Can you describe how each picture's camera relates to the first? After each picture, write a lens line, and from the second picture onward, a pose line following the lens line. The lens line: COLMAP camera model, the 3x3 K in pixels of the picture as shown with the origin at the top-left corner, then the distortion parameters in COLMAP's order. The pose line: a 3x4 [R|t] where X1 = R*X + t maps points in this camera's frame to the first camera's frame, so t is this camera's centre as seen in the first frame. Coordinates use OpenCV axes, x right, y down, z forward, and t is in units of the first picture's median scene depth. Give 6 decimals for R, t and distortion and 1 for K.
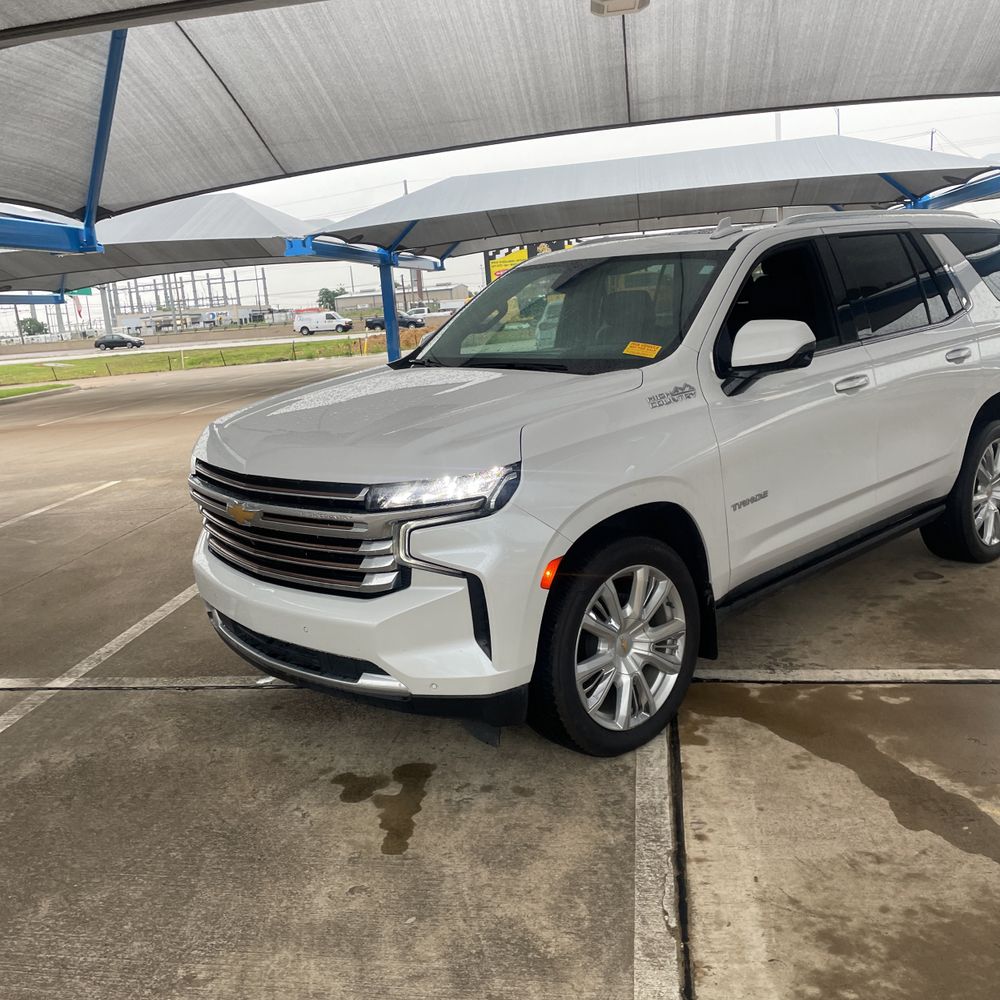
lens RADIAL K [[987.5, 0, 493.3], [0, 987.5, 493.6], [0, 0, 1]] dist [0.089850, -0.130977]
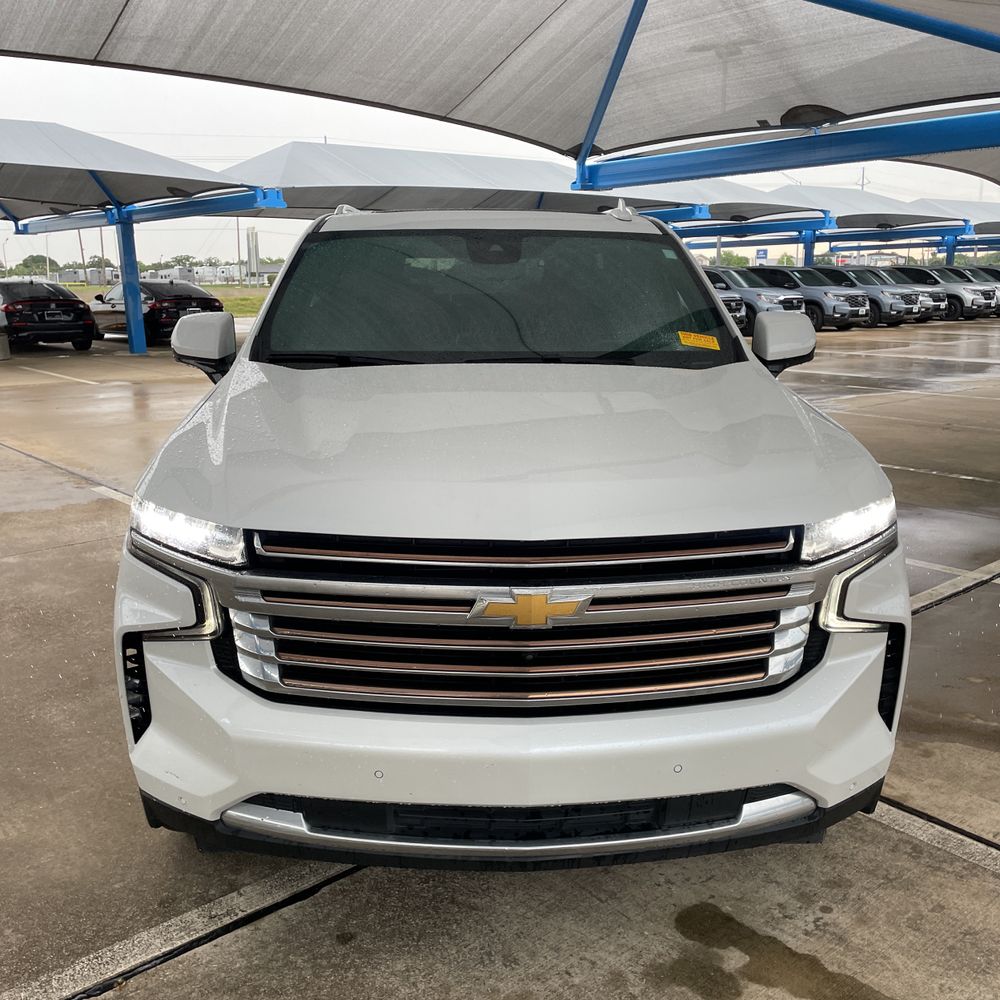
lens RADIAL K [[994.9, 0, 493.4], [0, 994.9, 515.9], [0, 0, 1]] dist [0.086403, -0.121007]
pose [[0.639293, -0.112151, 0.760741, -0.554578], [0.108746, 0.992550, 0.054940, -0.054020], [-0.761235, 0.047605, 0.646726, 0.502884]]
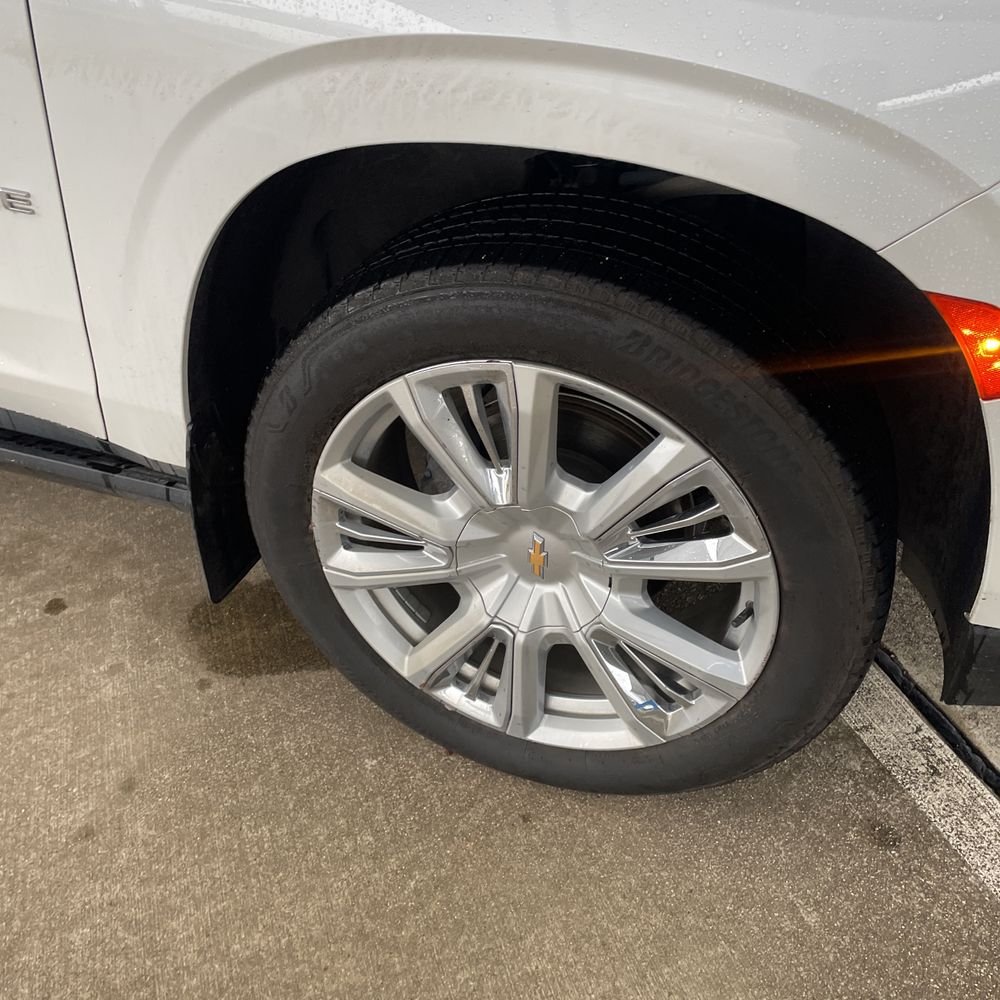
lens RADIAL K [[987.5, 0, 493.3], [0, 987.5, 493.6], [0, 0, 1]] dist [0.089850, -0.130977]
pose [[-0.487511, -0.460927, 0.741539, -0.366941], [0.213807, 0.760421, 0.613226, -0.109240], [-0.846534, 0.457501, -0.272164, 1.197351]]
